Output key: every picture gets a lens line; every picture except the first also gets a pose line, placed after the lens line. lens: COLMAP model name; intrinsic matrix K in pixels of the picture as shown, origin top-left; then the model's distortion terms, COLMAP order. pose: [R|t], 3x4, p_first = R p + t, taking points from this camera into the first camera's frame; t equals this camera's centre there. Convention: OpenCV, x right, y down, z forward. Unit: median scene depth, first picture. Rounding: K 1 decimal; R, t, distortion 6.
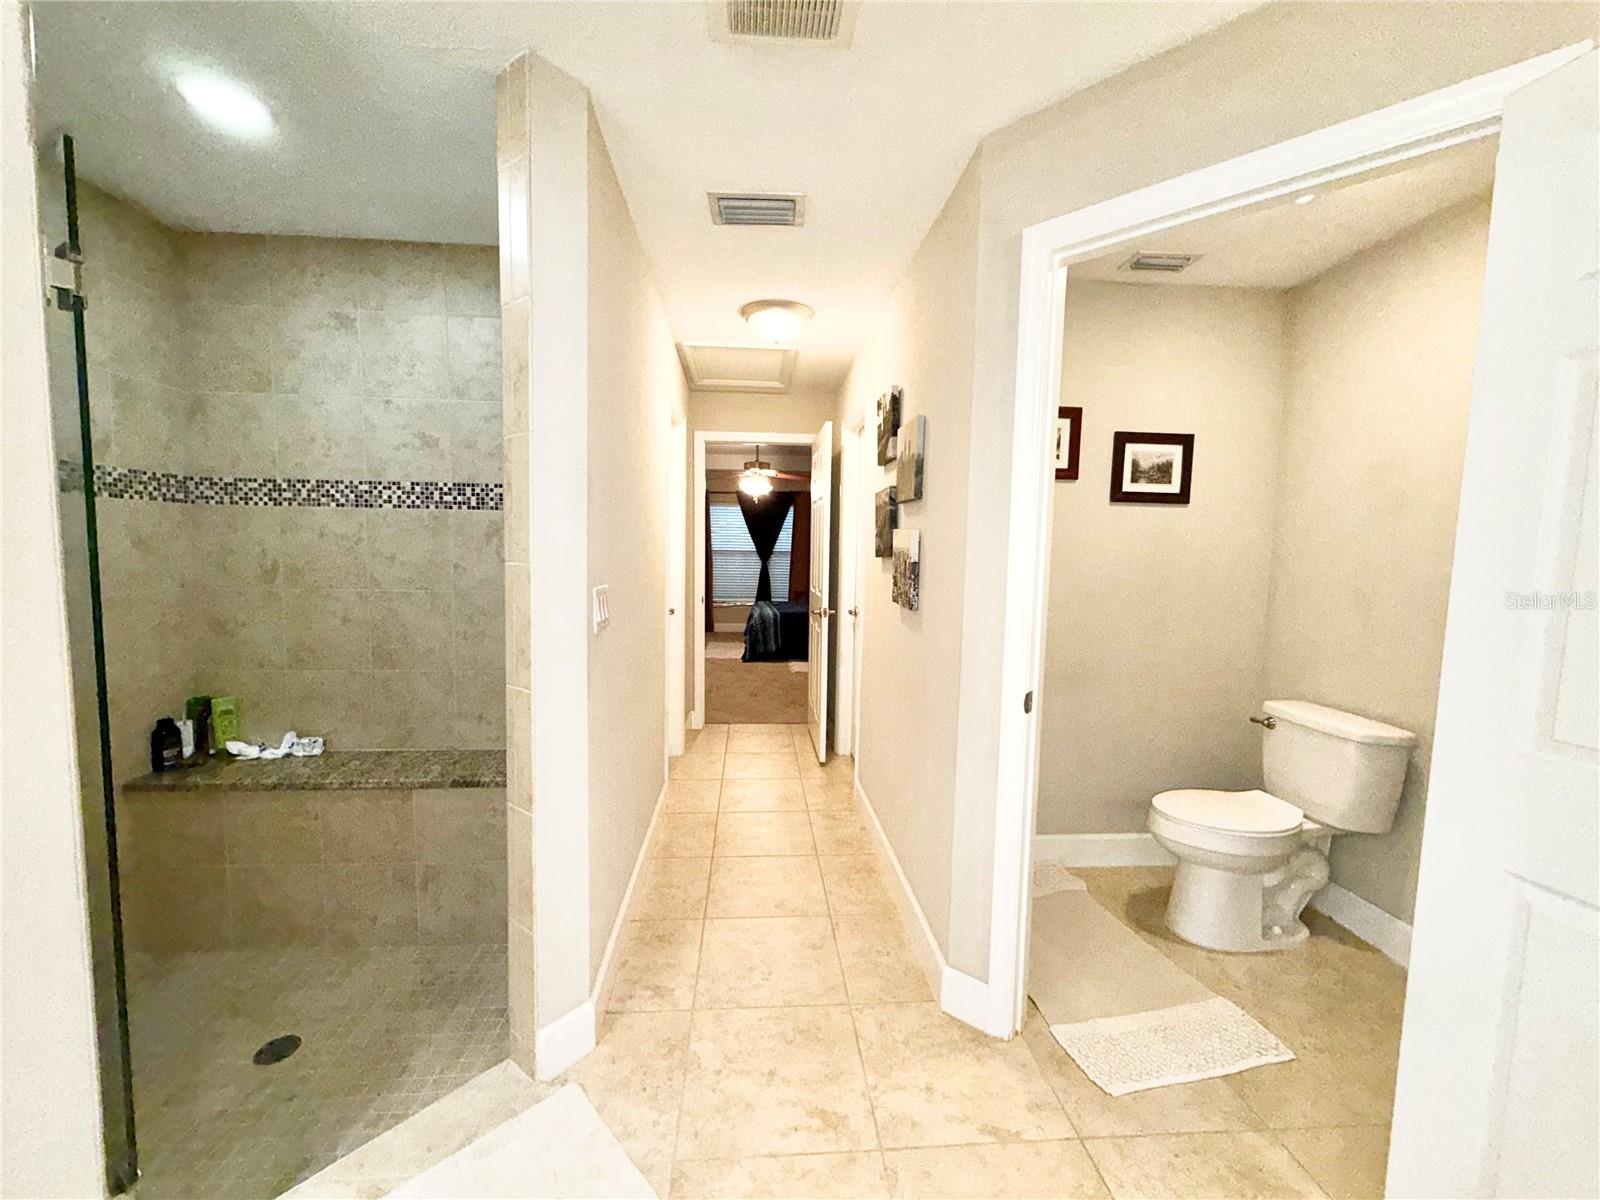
lens RADIAL K [[640.4, 0, 800.0], [0, 640.4, 600.0], [0, 0, 1]] dist [0.001805, 0.000400]
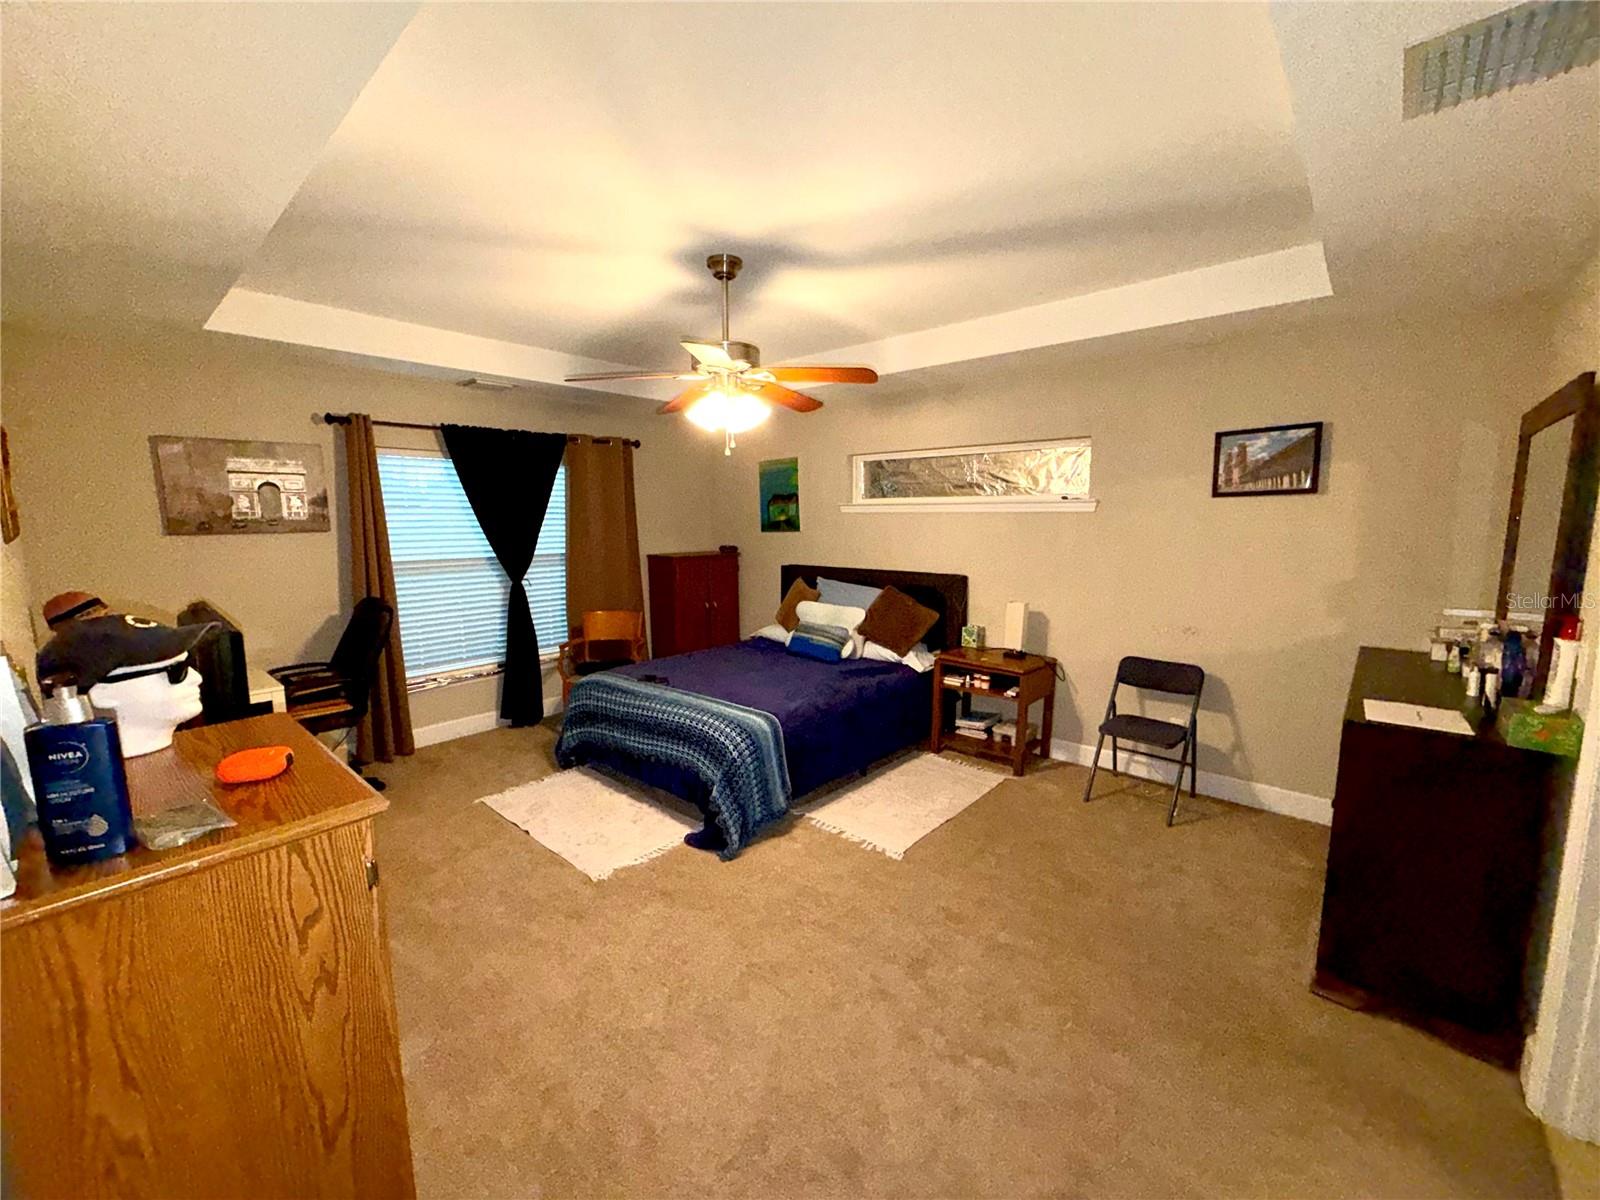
lens RADIAL K [[640.4, 0, 800.0], [0, 640.4, 600.0], [0, 0, 1]] dist [0.001805, 0.000400]
pose [[0.721368, -0.113379, 0.683209, -0.228506], [0.076004, 0.993510, 0.084625, -0.068423], [-0.688369, -0.009120, 0.725303, 0.513056]]
